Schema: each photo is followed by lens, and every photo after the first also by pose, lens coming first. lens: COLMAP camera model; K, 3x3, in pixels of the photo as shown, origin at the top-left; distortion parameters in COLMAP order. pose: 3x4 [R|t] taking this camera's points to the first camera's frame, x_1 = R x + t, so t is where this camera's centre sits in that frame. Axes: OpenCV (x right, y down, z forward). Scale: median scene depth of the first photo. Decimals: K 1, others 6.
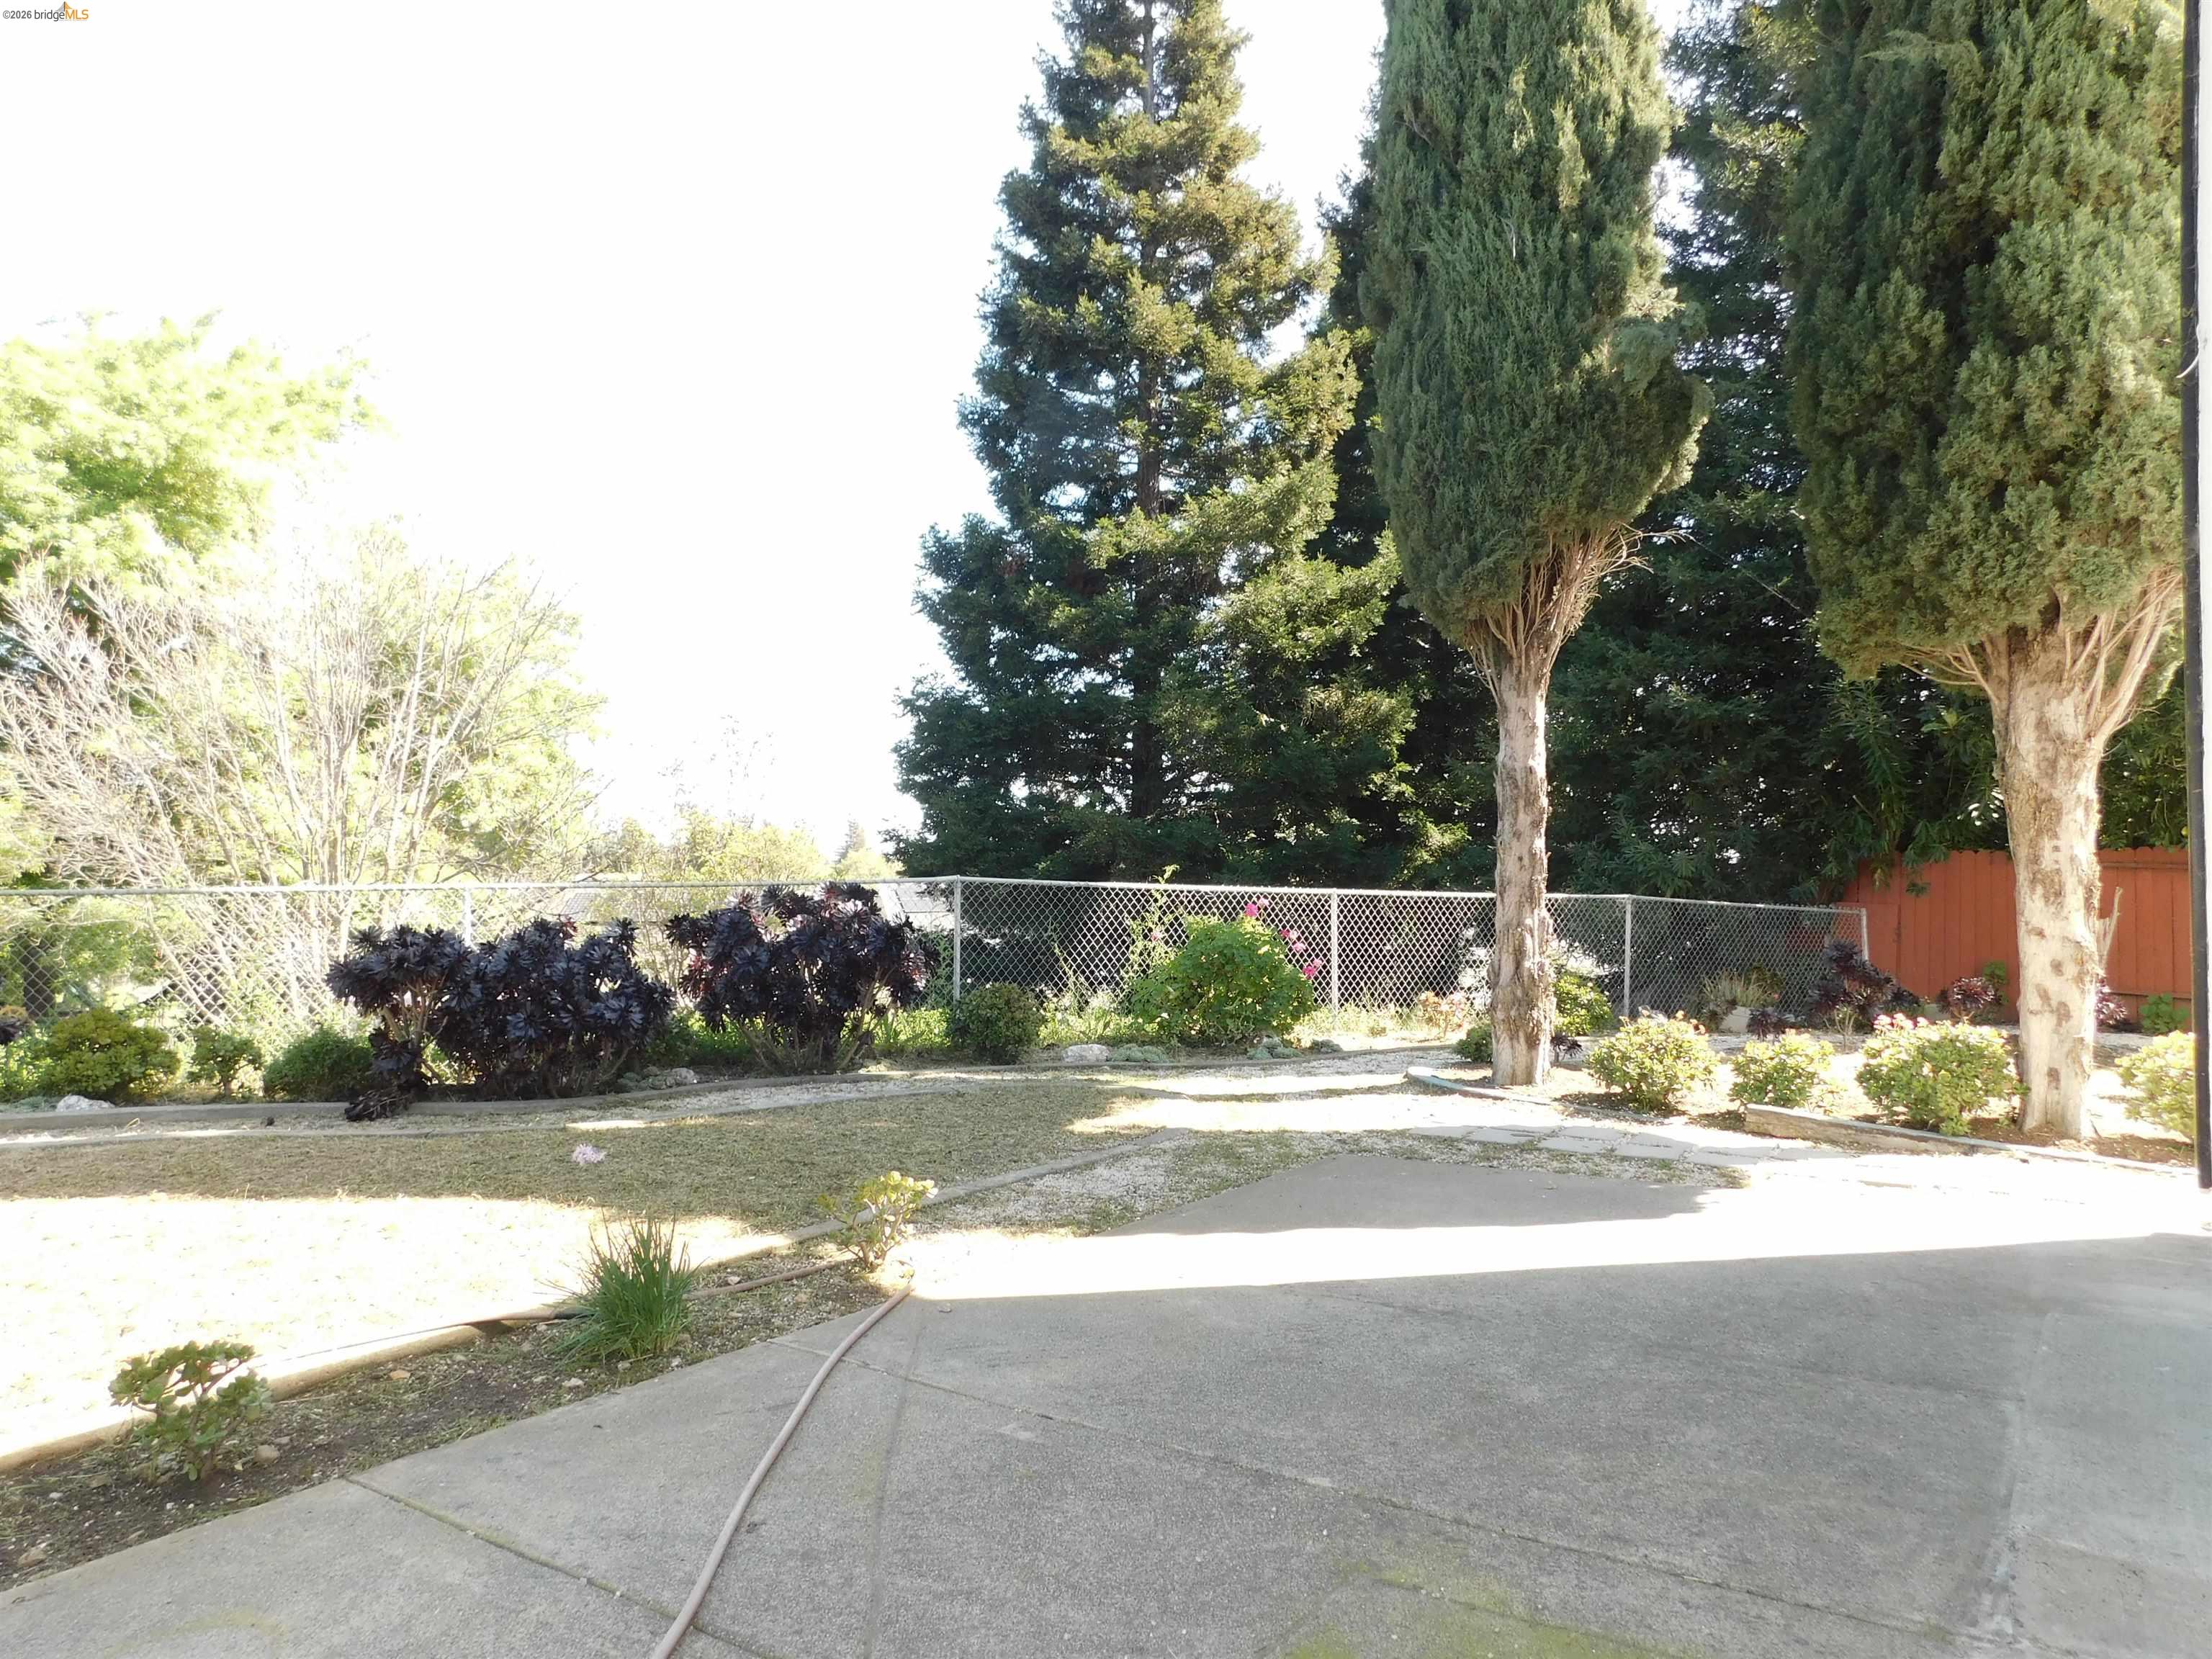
lens RADIAL K [[1438.8, 0, 1103.6], [0, 1438.8, 832.3], [0, 0, 1]] dist [-0.076473, 0.063457]
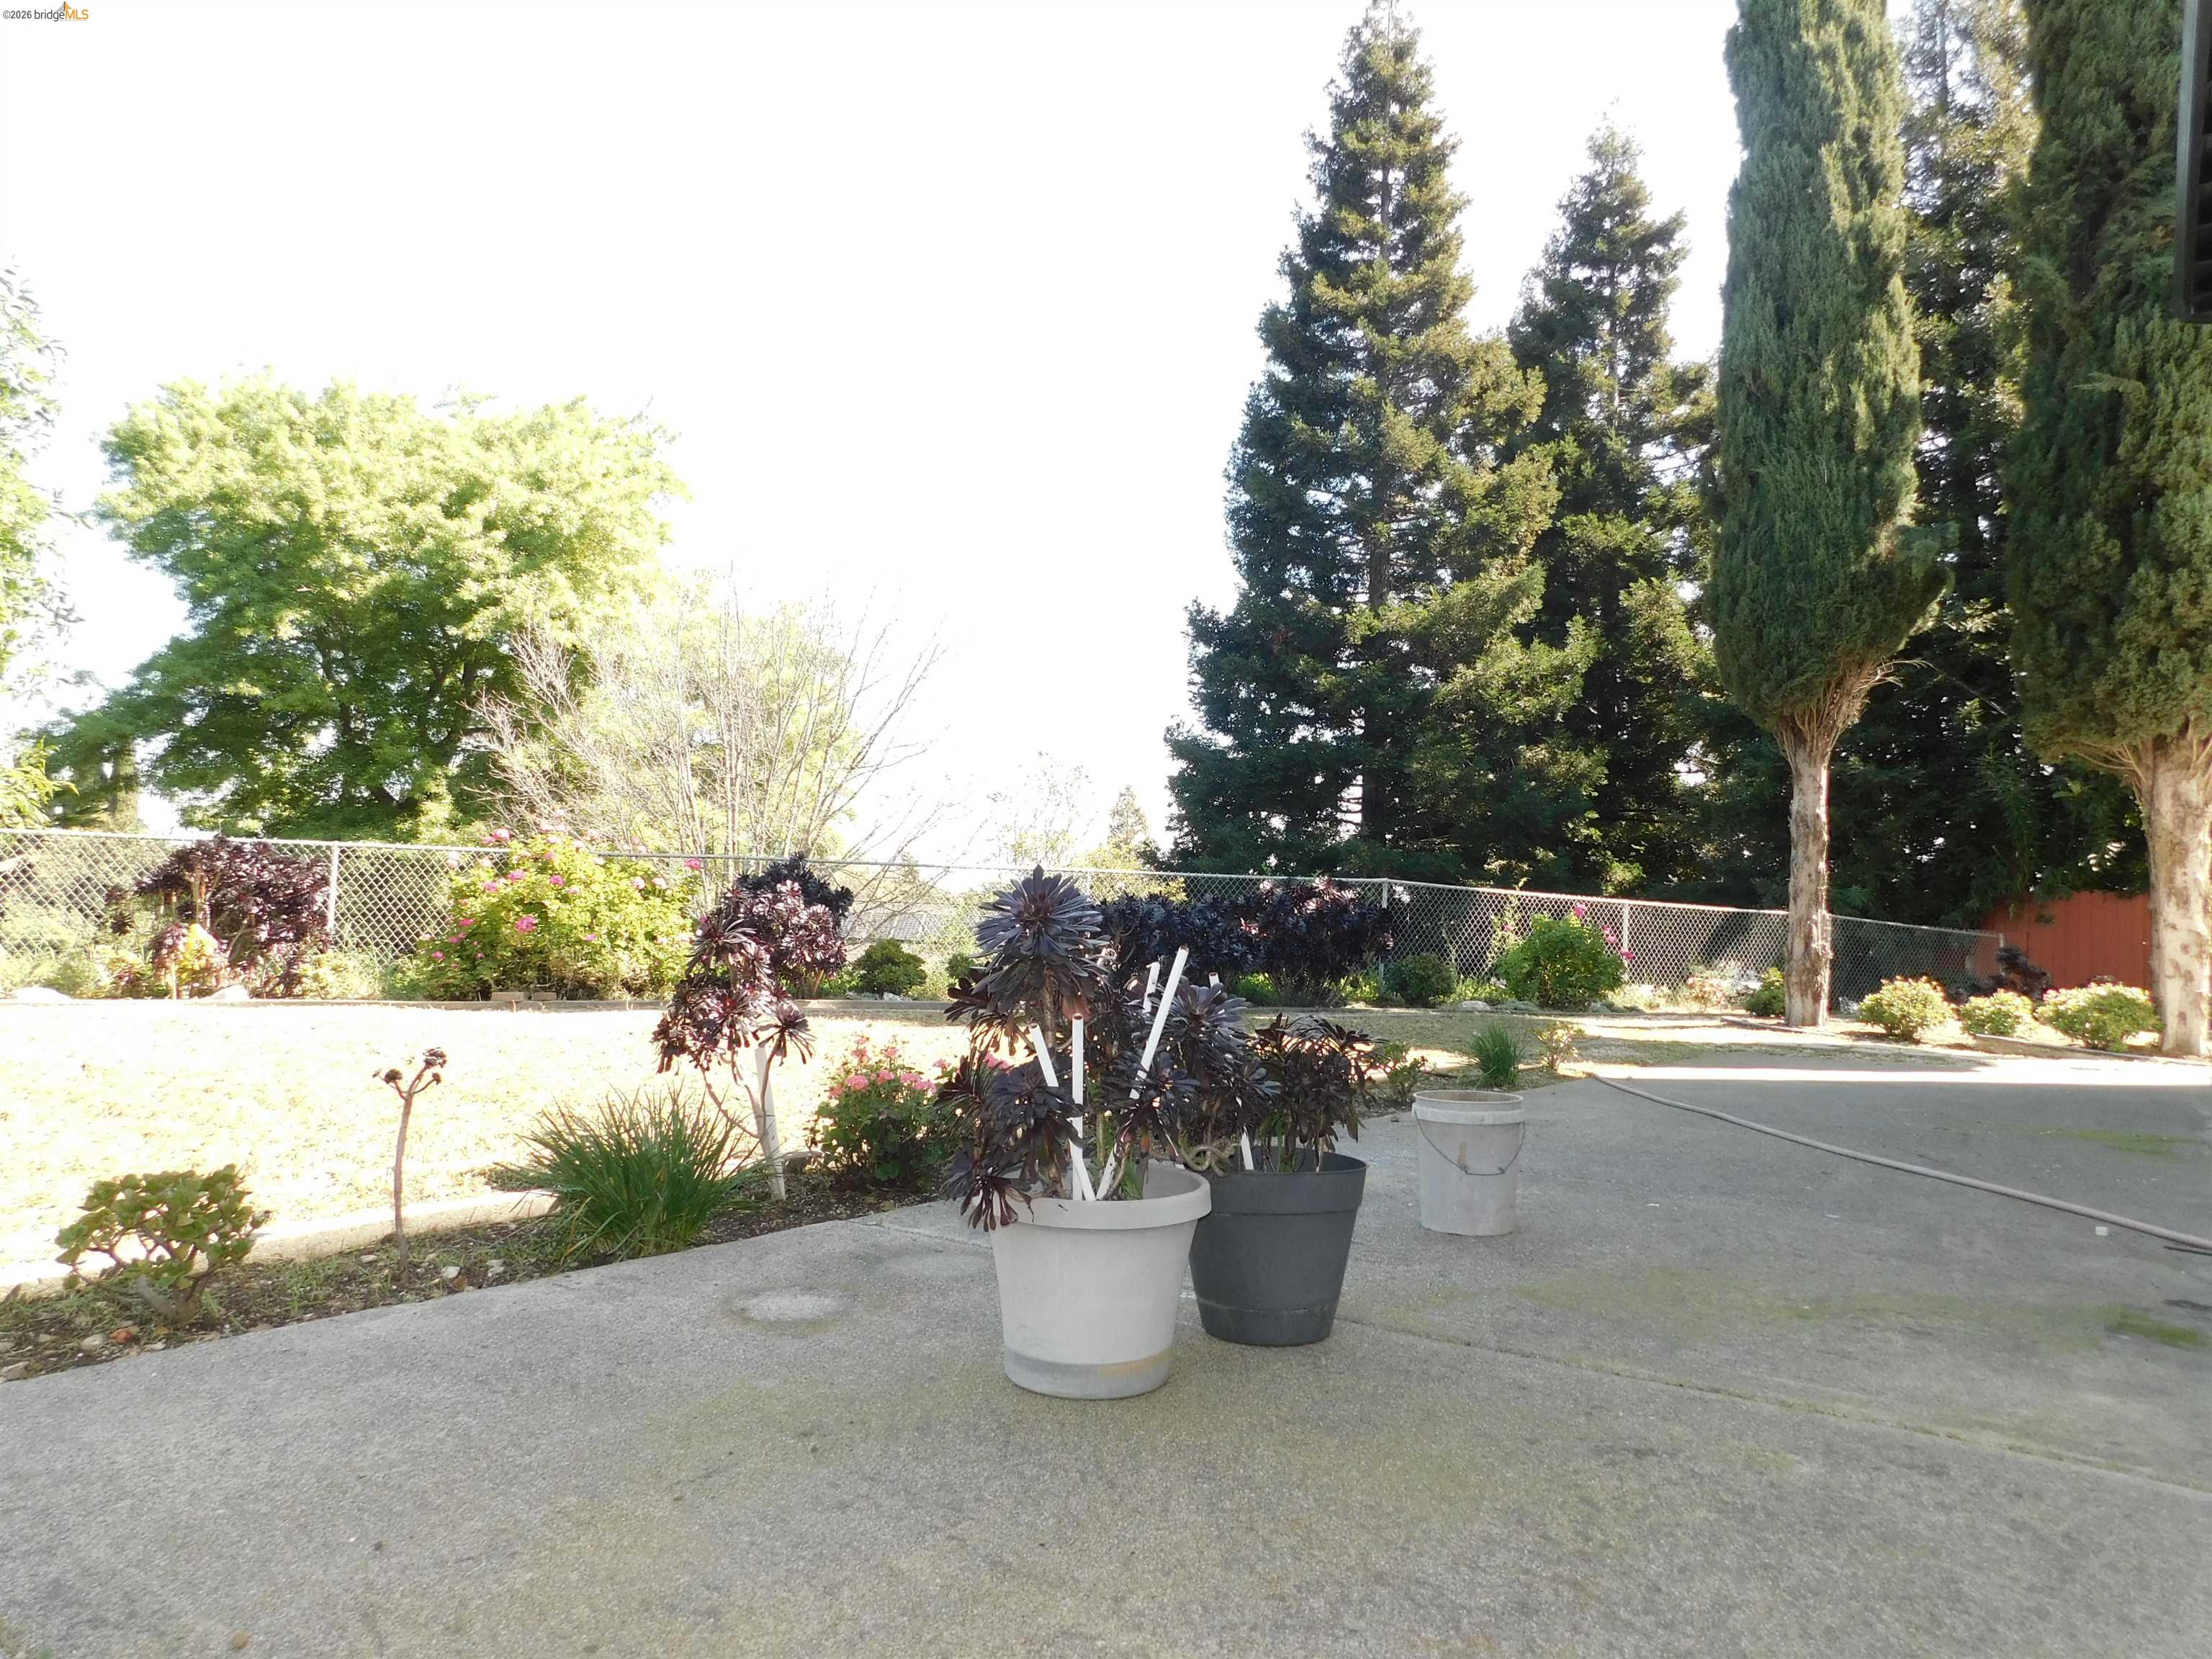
lens RADIAL K [[1457.4, 0, 1106.0], [0, 1457.4, 829.5], [0, 0, 1]] dist [-0.067660, 0.060108]
pose [[0.999375, 0.031305, -0.016439, -0.443520], [-0.031794, 0.999032, -0.030414, 0.042371], [0.015471, 0.030918, 0.999402, -0.545349]]
